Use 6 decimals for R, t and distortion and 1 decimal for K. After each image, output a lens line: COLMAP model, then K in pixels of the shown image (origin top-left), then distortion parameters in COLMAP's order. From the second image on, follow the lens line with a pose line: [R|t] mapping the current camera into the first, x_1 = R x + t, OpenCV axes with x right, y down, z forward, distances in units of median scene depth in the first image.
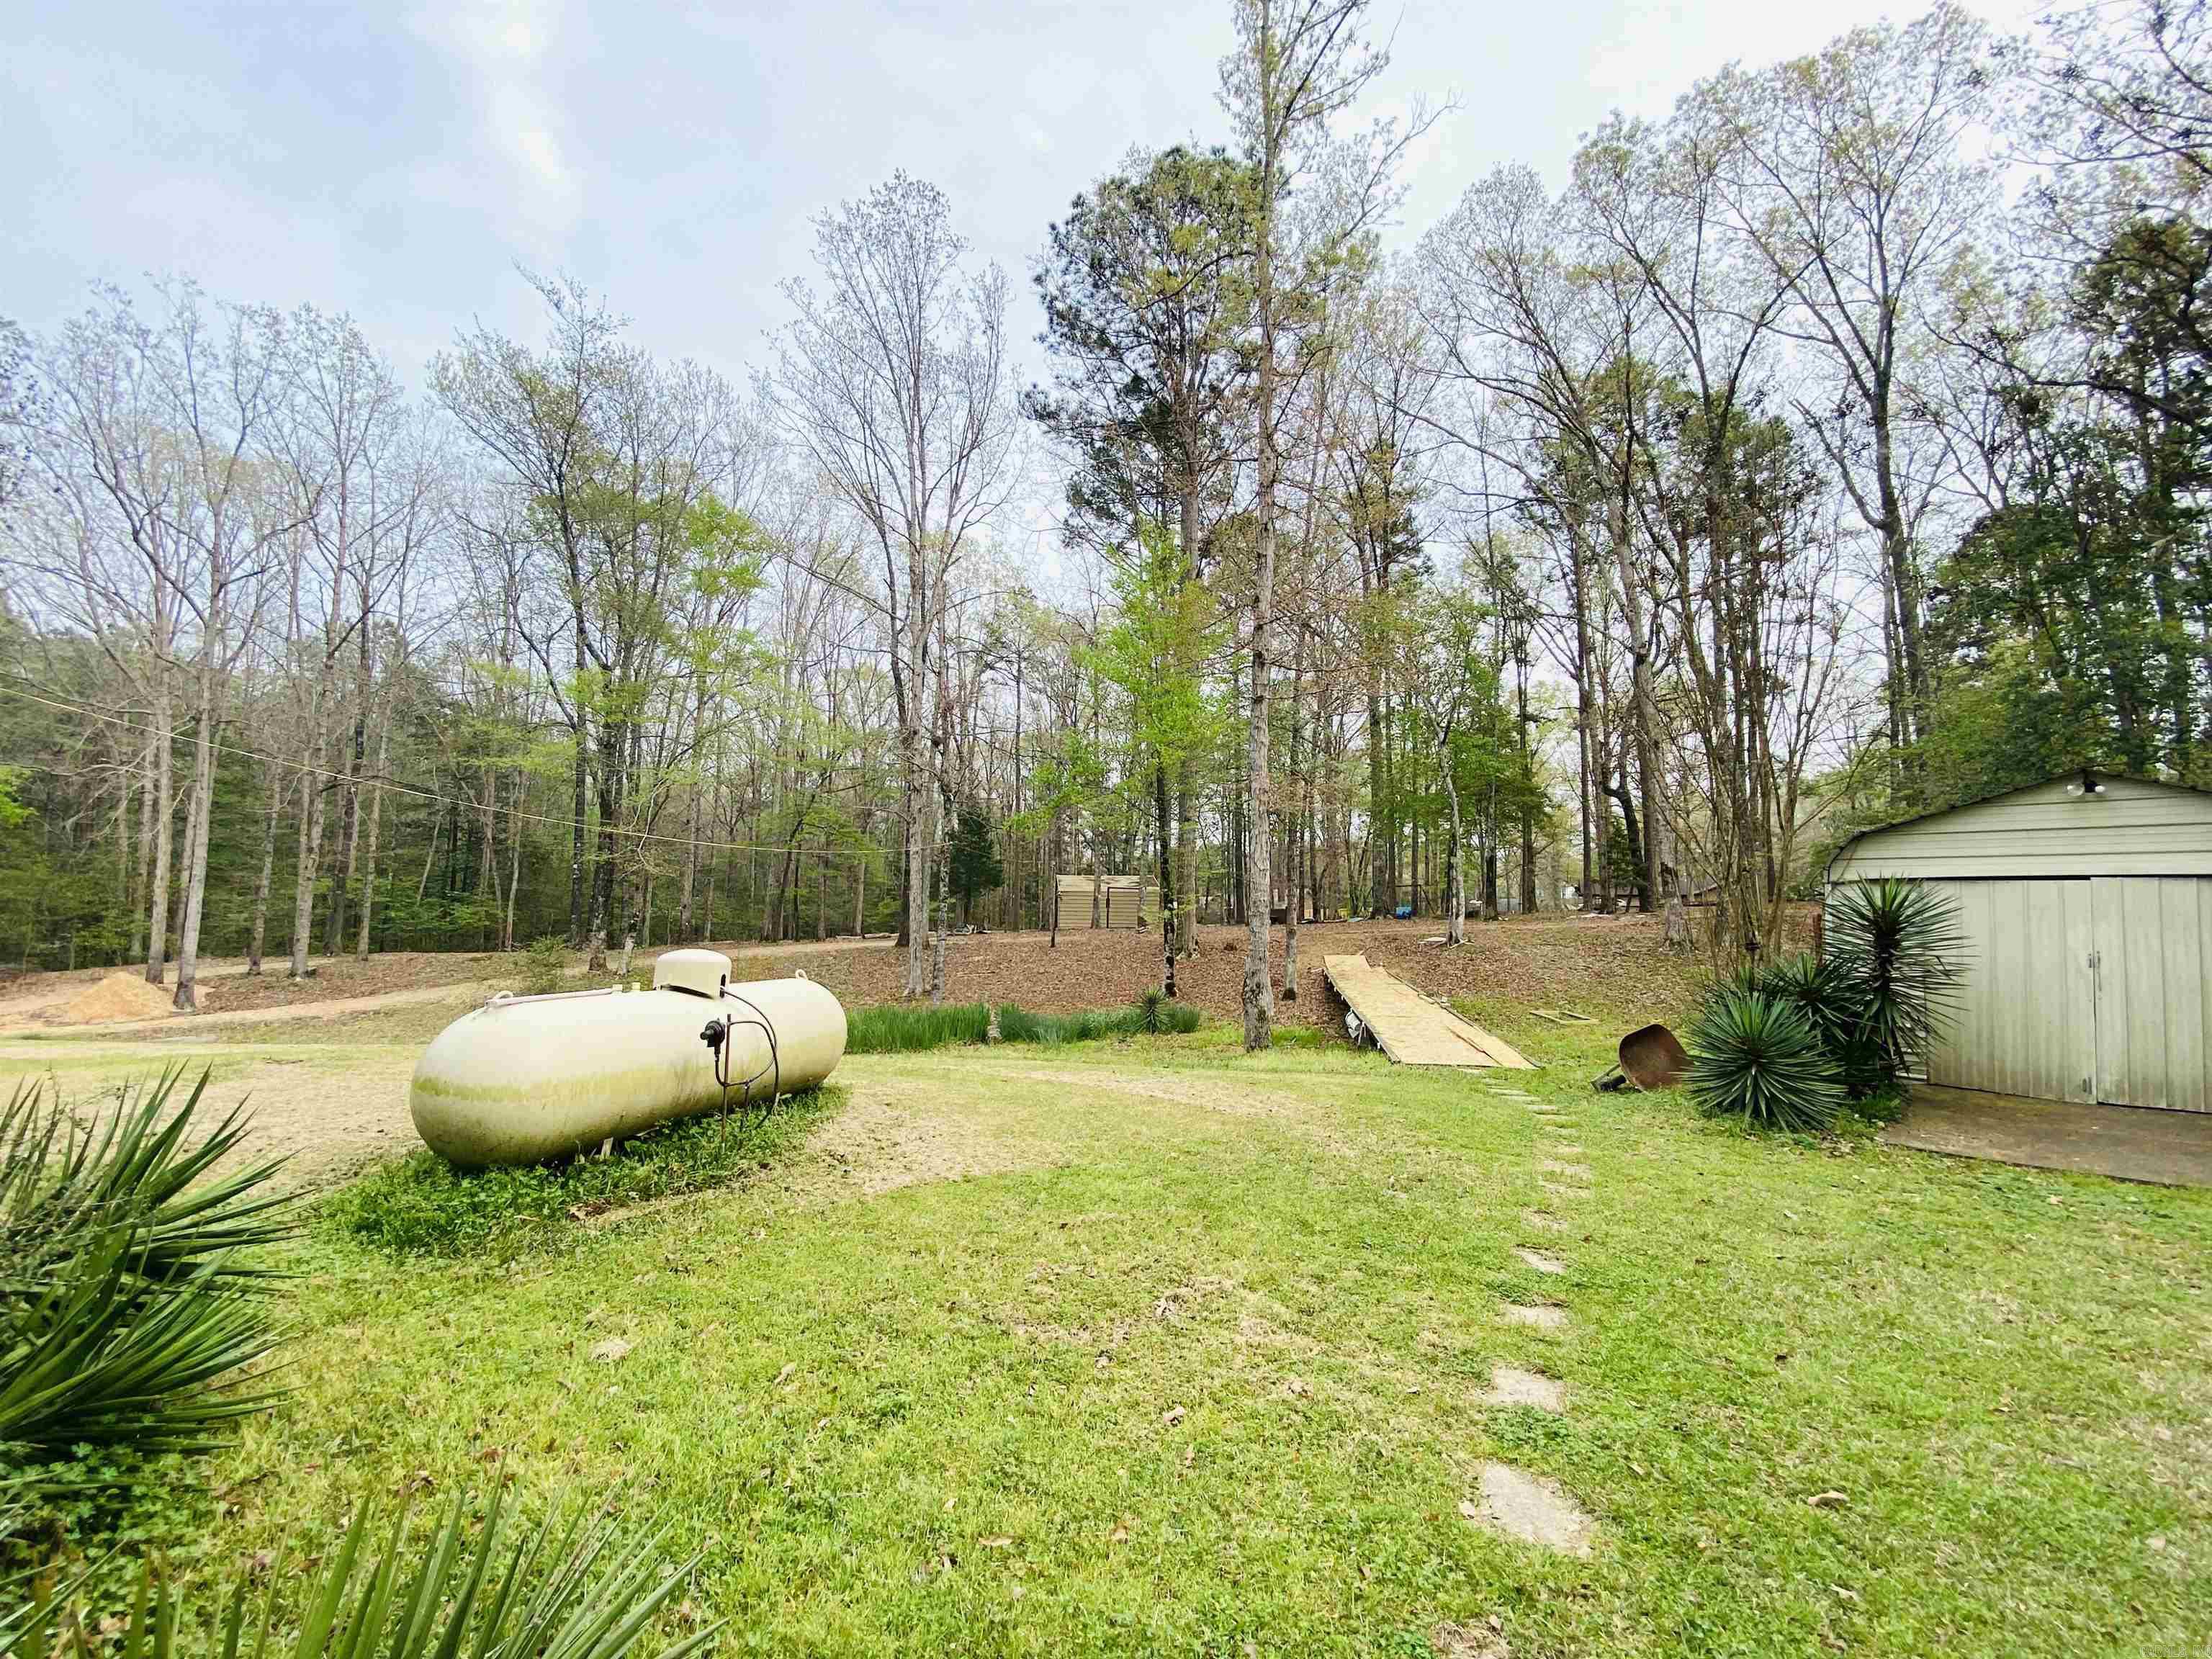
lens RADIAL K [[893.6, 0, 1103.4], [0, 893.6, 836.2], [0, 0, 1]] dist [-0.000082, -0.012751]
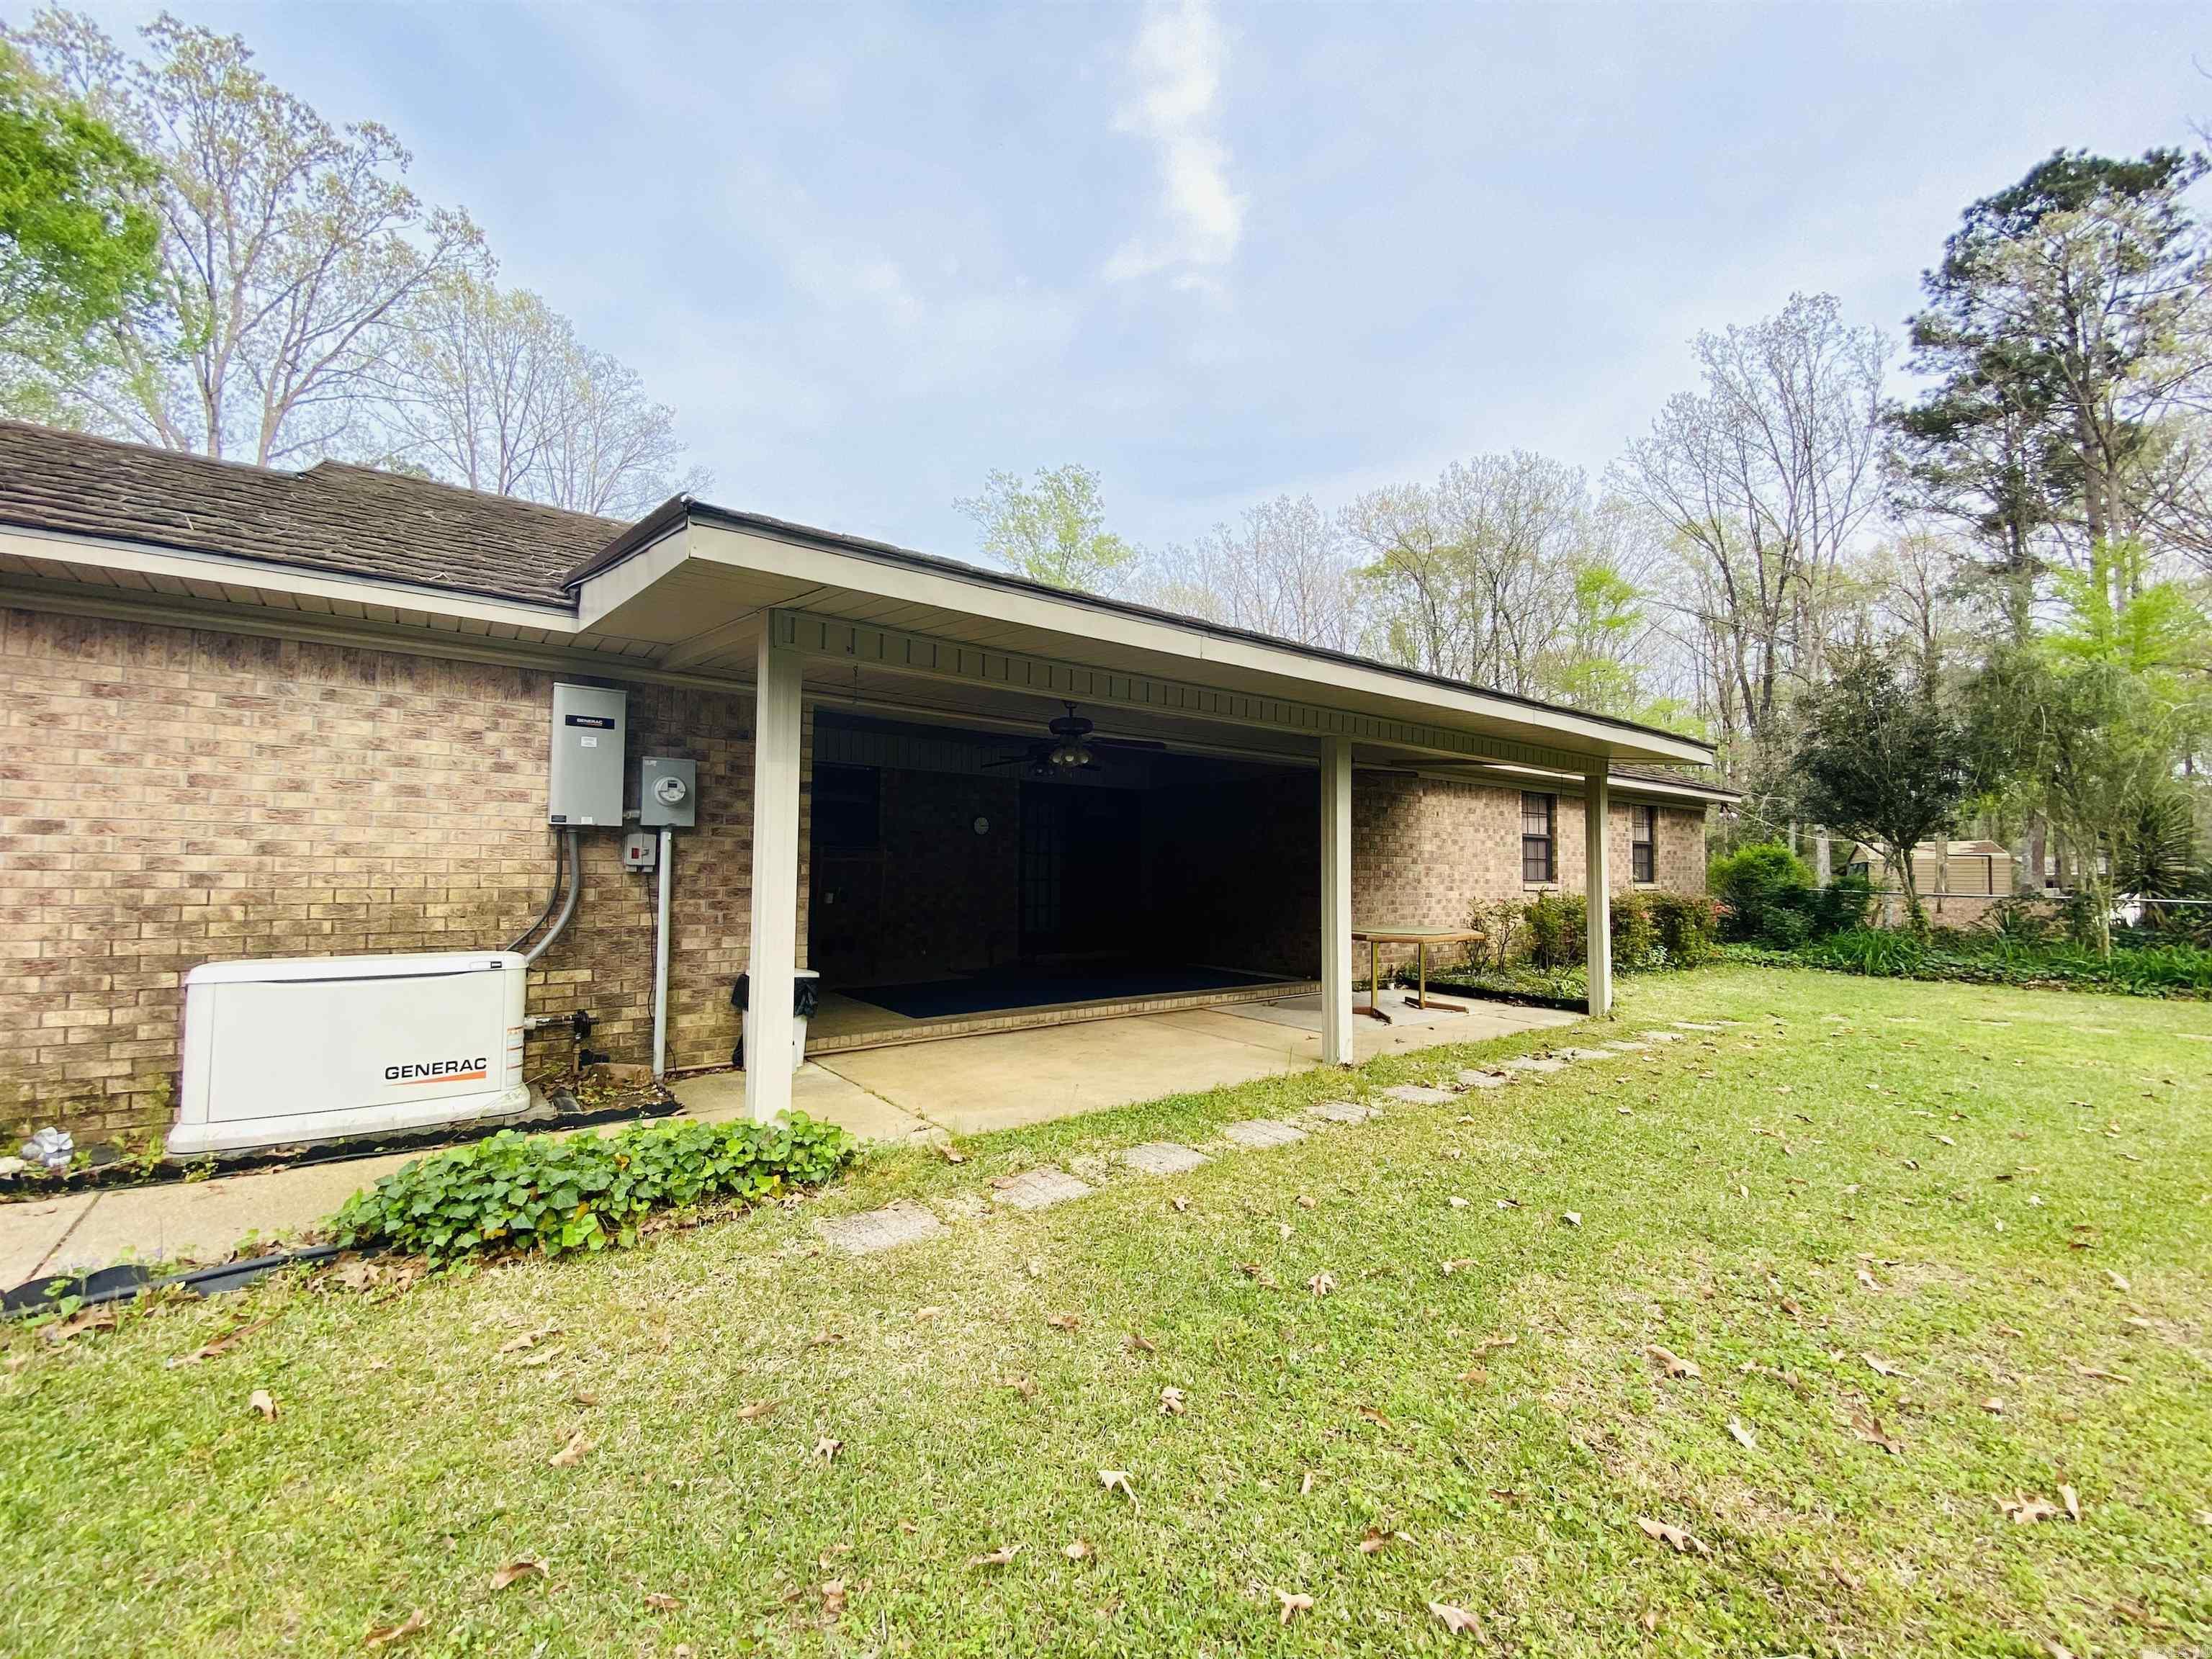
lens RADIAL K [[902.8, 0, 1052.7], [0, 902.8, 826.8], [0, 0, 1]] dist [-0.002013, -0.010941]
pose [[0.795297, -0.045009, -0.604547, -0.276141], [0.053718, 0.998549, -0.003675, -0.023570], [0.603836, -0.029552, 0.796561, -0.569056]]
